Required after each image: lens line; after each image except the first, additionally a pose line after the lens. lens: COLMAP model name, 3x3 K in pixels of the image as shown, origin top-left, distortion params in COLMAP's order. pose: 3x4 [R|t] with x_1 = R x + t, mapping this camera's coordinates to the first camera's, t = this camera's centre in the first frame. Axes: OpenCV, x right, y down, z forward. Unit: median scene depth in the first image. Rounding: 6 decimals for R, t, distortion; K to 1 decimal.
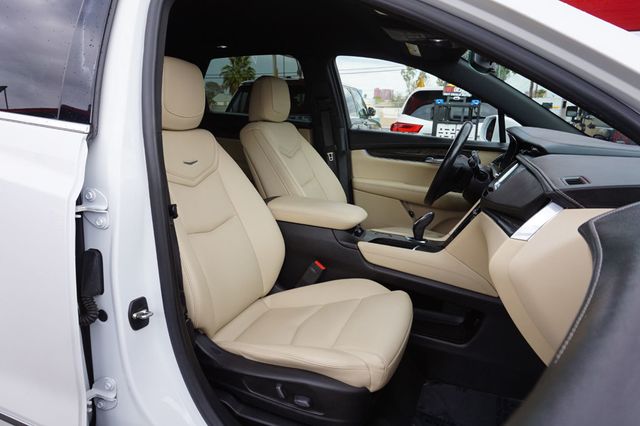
lens RADIAL K [[438.7, 0, 320.1], [0, 438.7, 213.7], [0, 0, 1]] dist [-0.032604, 0.027333]
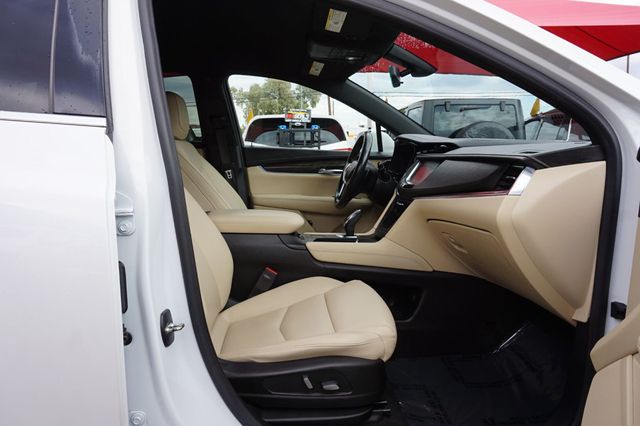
lens RADIAL K [[438.7, 0, 322.2], [0, 438.7, 210.4], [0, 0, 1]] dist [-0.032604, 0.027333]
pose [[0.903986, -0.091879, 0.417574, -0.254697], [0.127154, 0.990221, -0.057390, 0.043559], [-0.408218, 0.104976, 0.906829, 0.018617]]
